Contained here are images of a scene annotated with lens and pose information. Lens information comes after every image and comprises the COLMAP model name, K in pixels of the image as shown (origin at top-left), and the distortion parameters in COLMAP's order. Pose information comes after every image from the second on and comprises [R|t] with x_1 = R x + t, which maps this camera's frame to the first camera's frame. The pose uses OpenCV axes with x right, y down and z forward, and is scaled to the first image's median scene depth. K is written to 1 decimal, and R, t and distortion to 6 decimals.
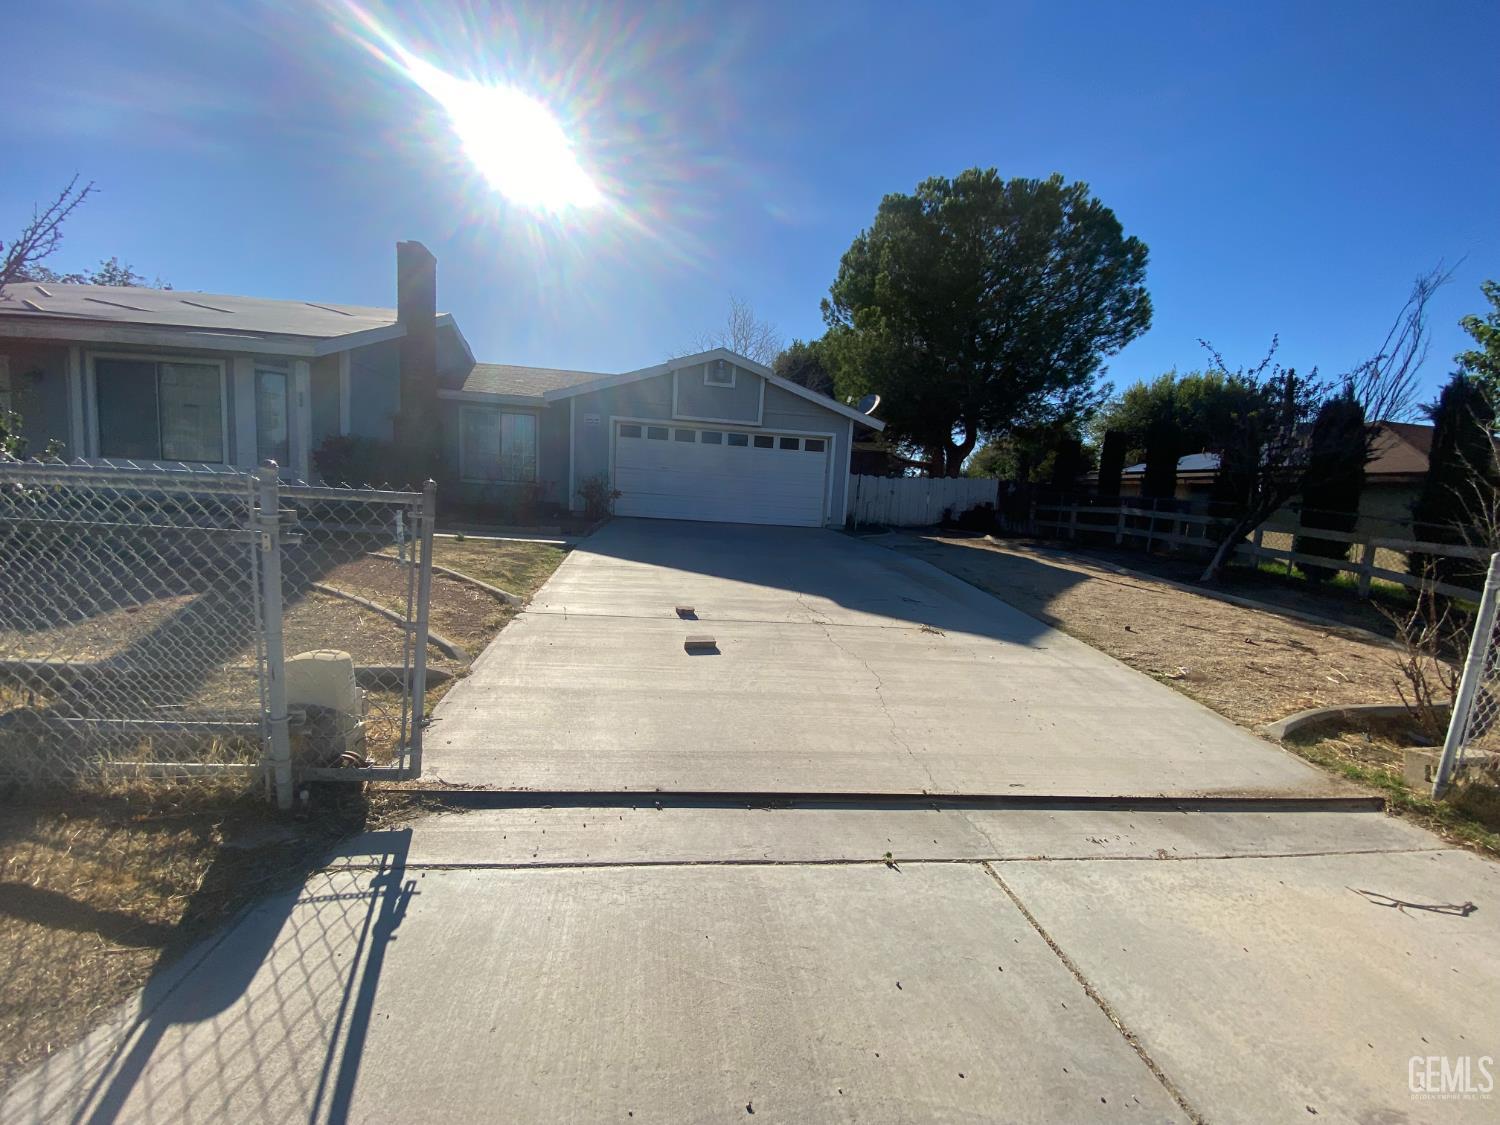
lens RADIAL K [[611.8, 0, 742.3], [0, 611.8, 564.9], [0, 0, 1]] dist [0.013753, -0.015543]
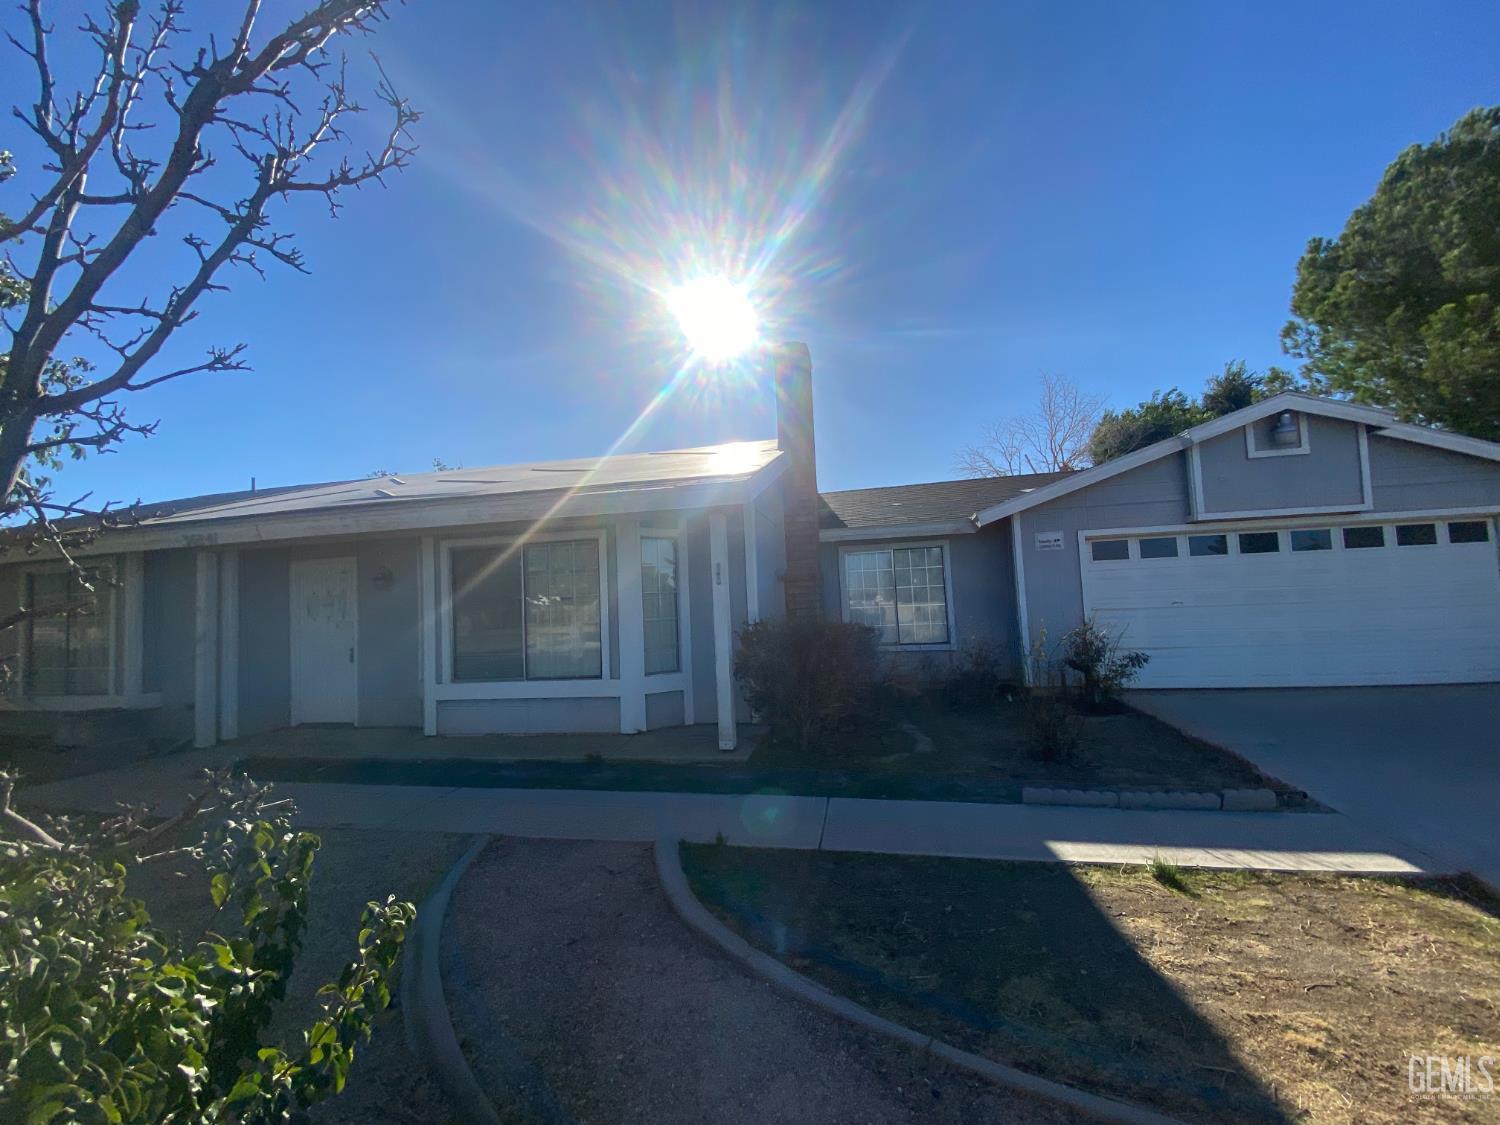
lens RADIAL K [[611.8, 0, 743.0], [0, 611.8, 572.9], [0, 0, 1]] dist [0.013753, -0.015543]
pose [[0.942962, -0.120585, -0.310294, -1.036927], [0.064422, 0.980570, -0.185291, -0.309652], [0.326608, 0.154732, 0.932408, 0.872805]]
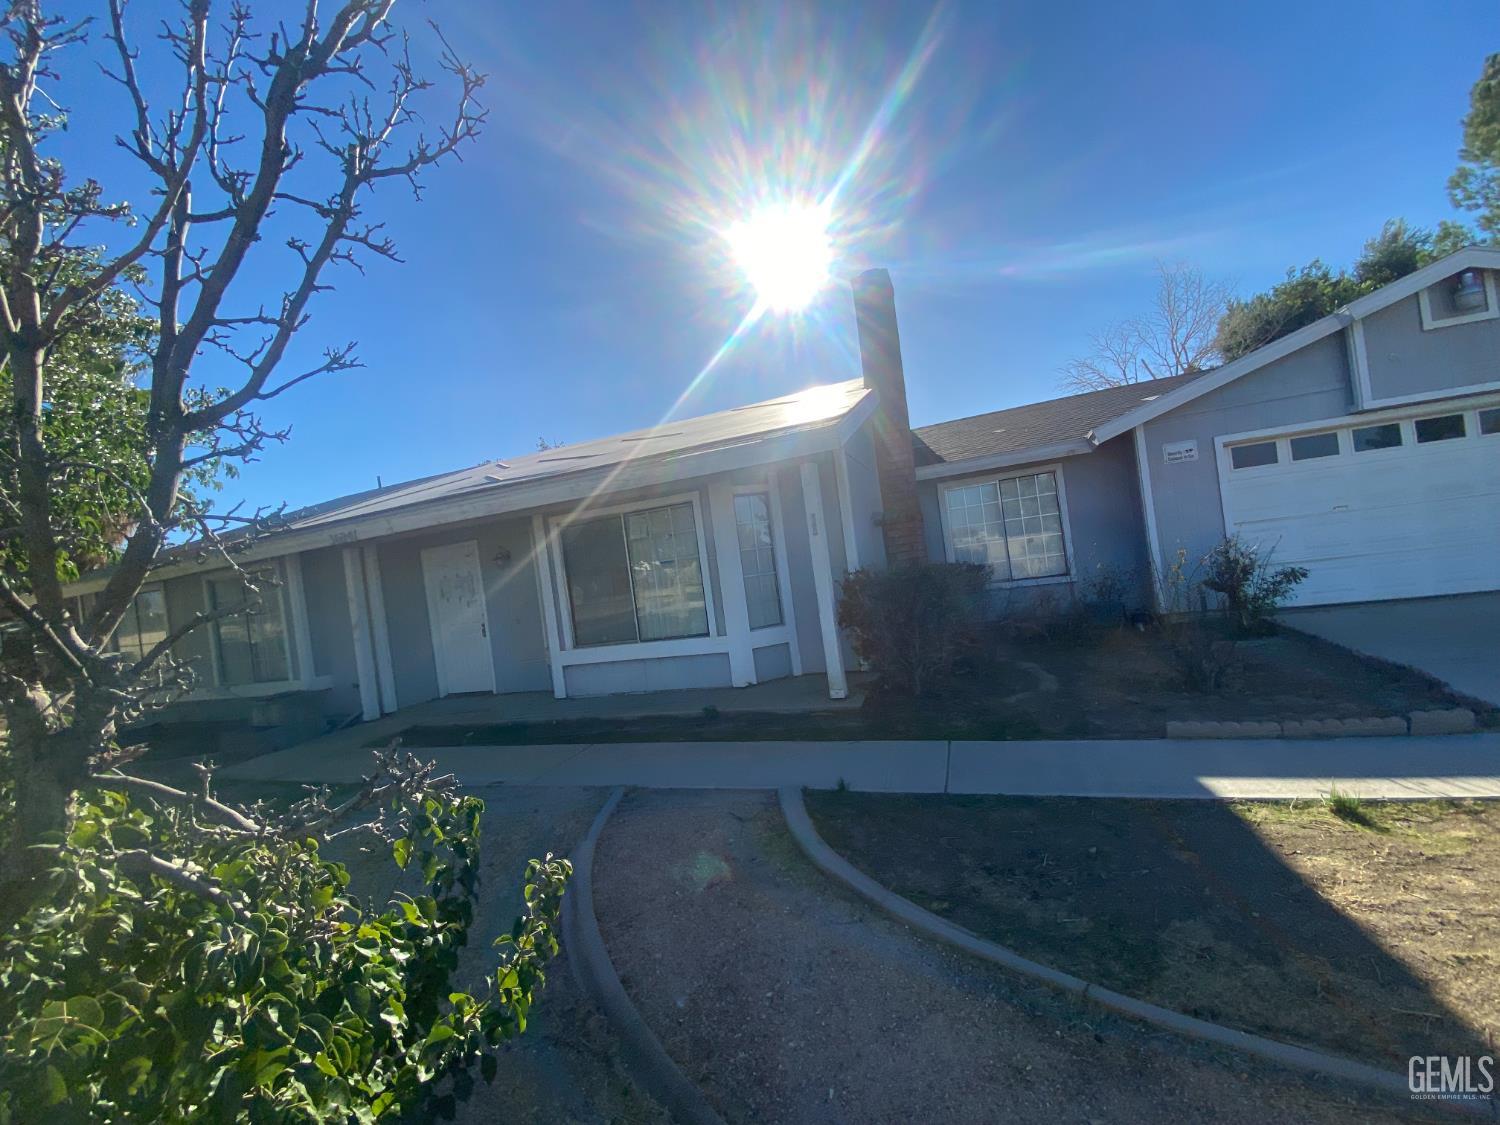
lens RADIAL K [[611.8, 0, 745.6], [0, 611.8, 570.7], [0, 0, 1]] dist [0.013753, -0.015543]
pose [[0.872407, -0.172773, -0.457226, -1.050627], [0.128601, 0.983620, -0.126305, -0.312013], [0.471559, 0.051390, 0.880336, 0.880133]]
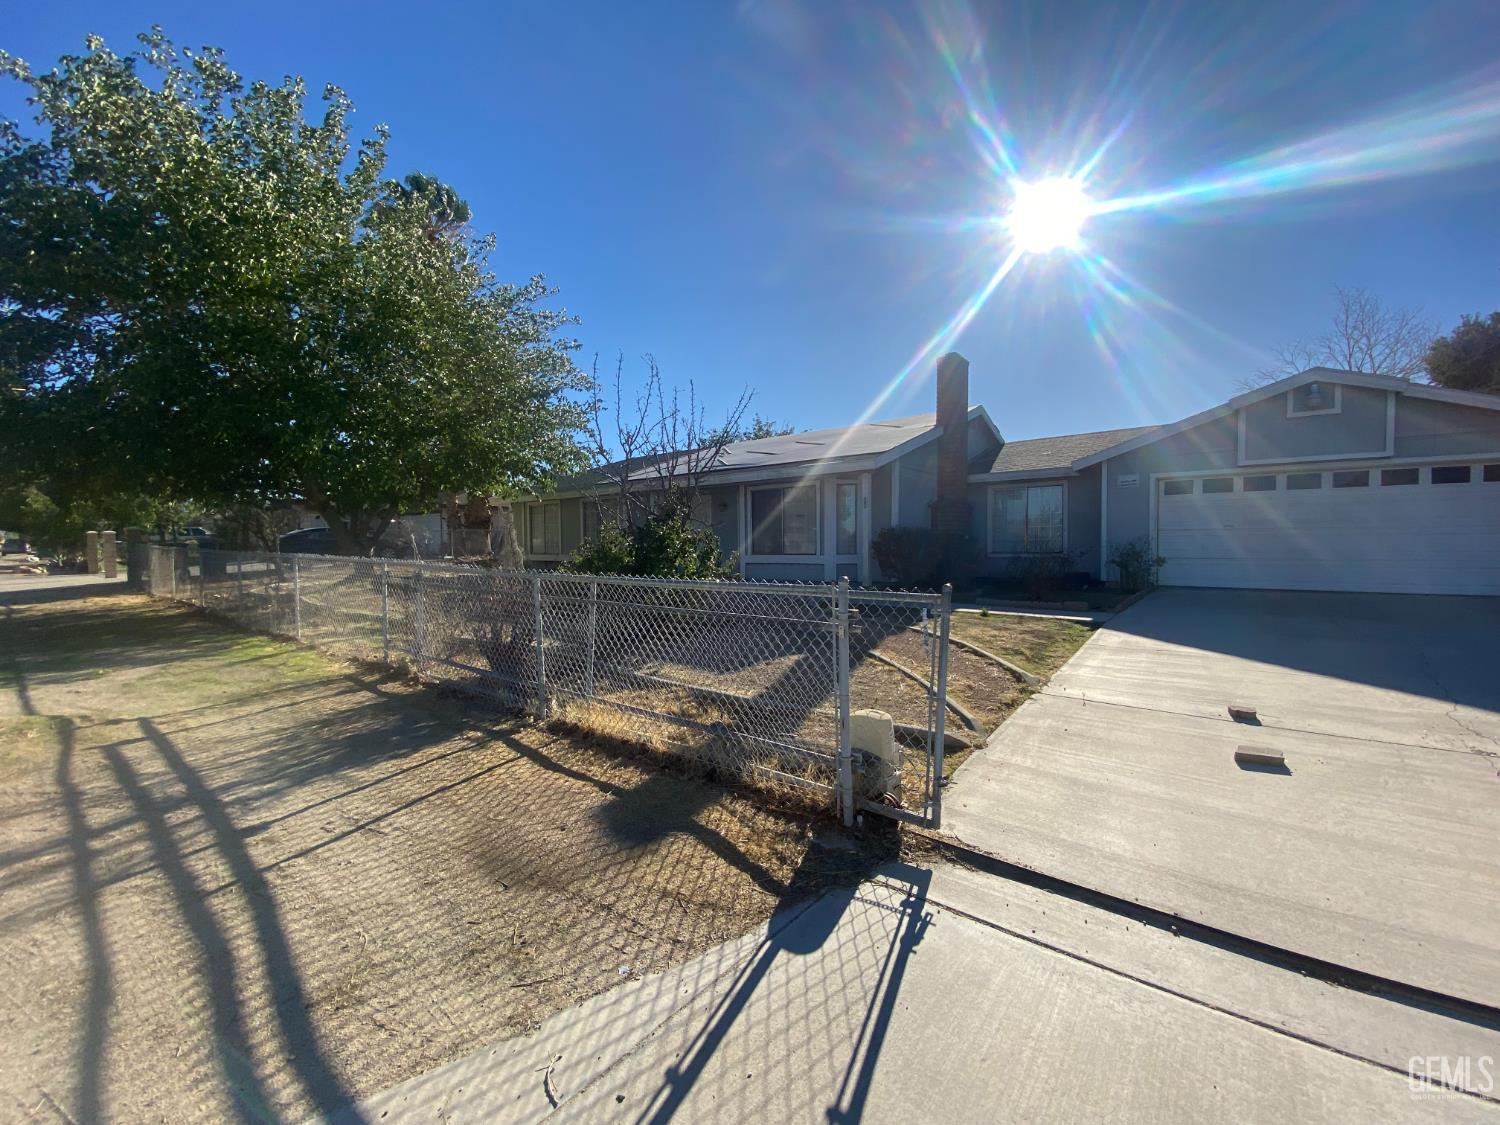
lens RADIAL K [[611.8, 0, 748.3], [0, 611.8, 561.3], [0, 0, 1]] dist [0.013753, -0.015543]
pose [[0.689649, -0.046503, -0.722649, 0.062960], [-0.034712, 0.994666, -0.097134, -0.026949], [0.723311, 0.092073, 0.684356, -0.081970]]
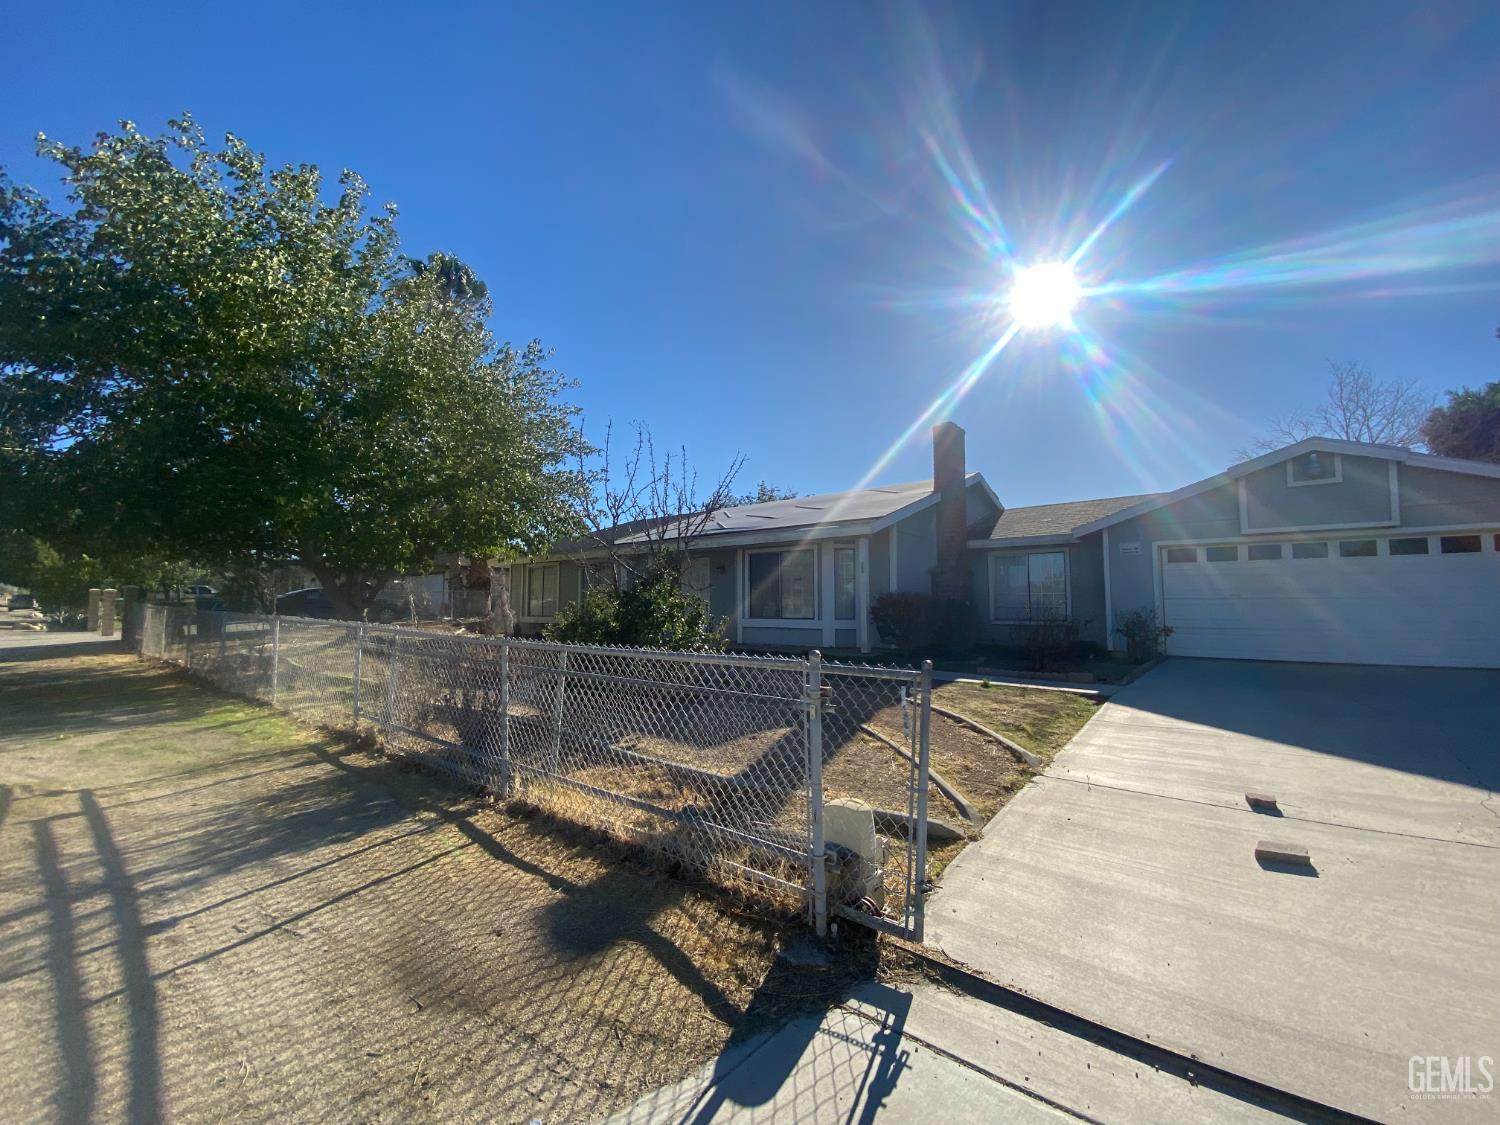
lens RADIAL K [[611.8, 0, 749.1], [0, 611.8, 560.1], [0, 0, 1]] dist [0.013753, -0.015543]
pose [[0.683451, -0.115998, -0.720722, 0.063051], [-0.044913, 0.978742, -0.200116, -0.042103], [0.728614, 0.169139, 0.663712, -0.020511]]
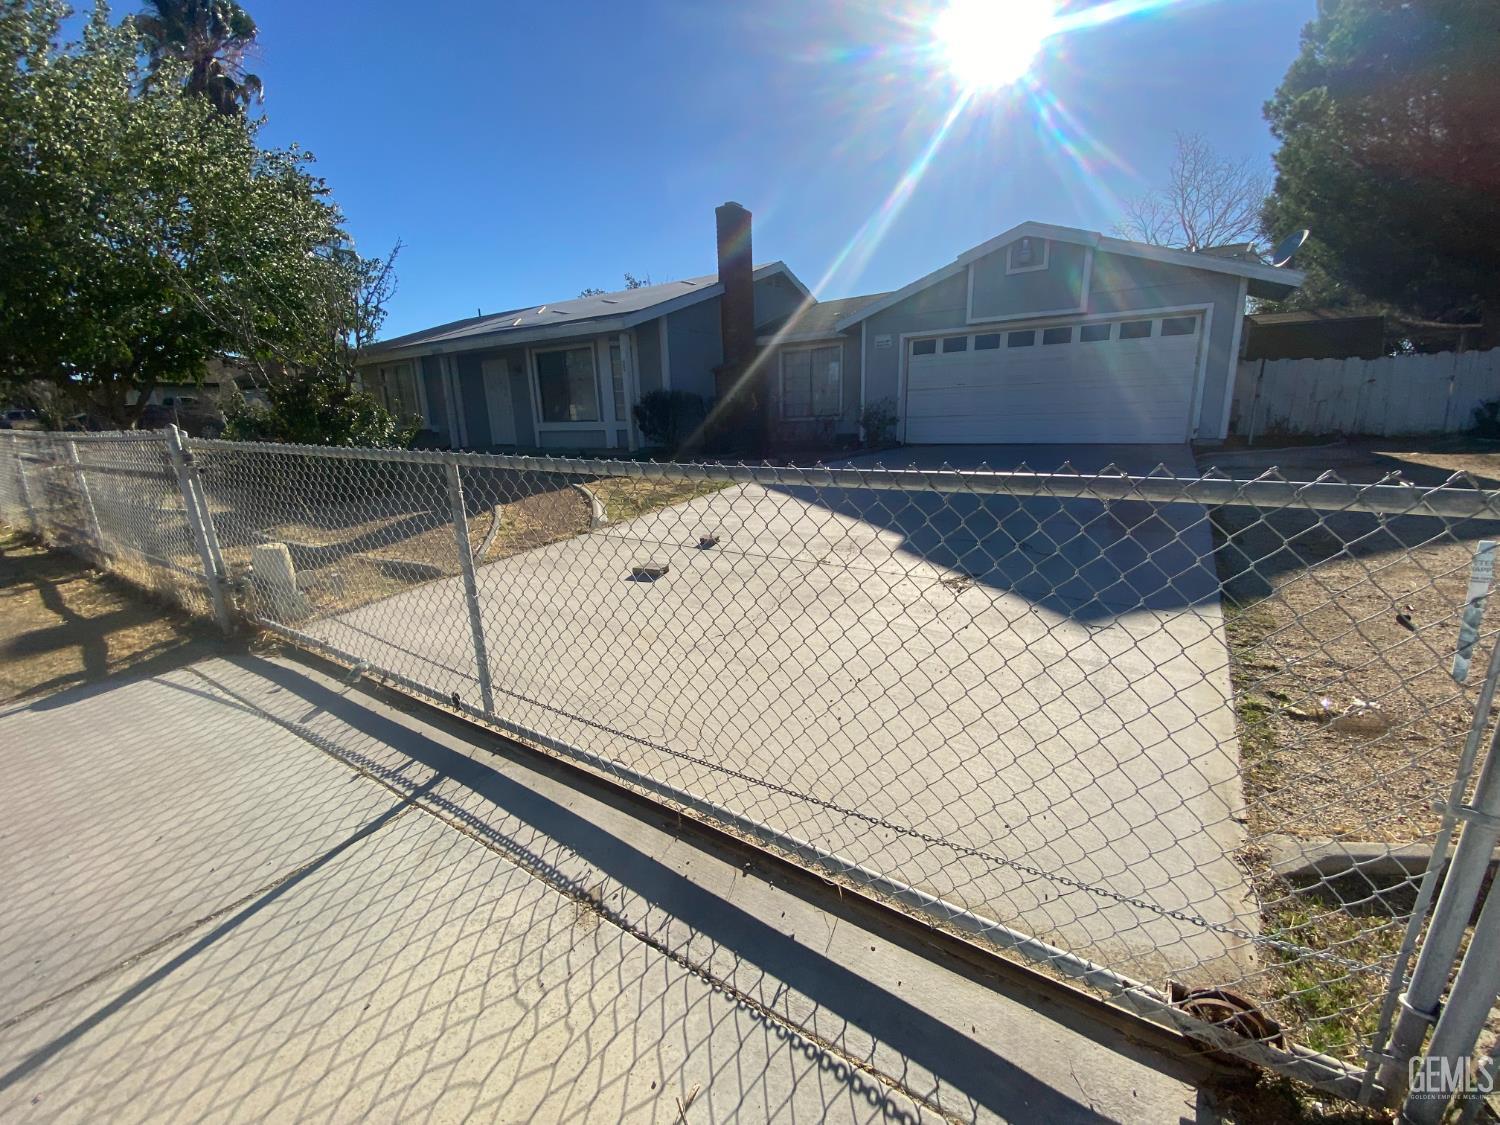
lens RADIAL K [[611.8, 0, 751.9], [0, 611.8, 573.7], [0, 0, 1]] dist [0.013753, -0.015543]
pose [[0.757343, 0.083094, -0.647709, 0.716296], [-0.004940, 0.992572, 0.121560, 0.014303], [0.652998, -0.088863, 0.752128, 0.363025]]
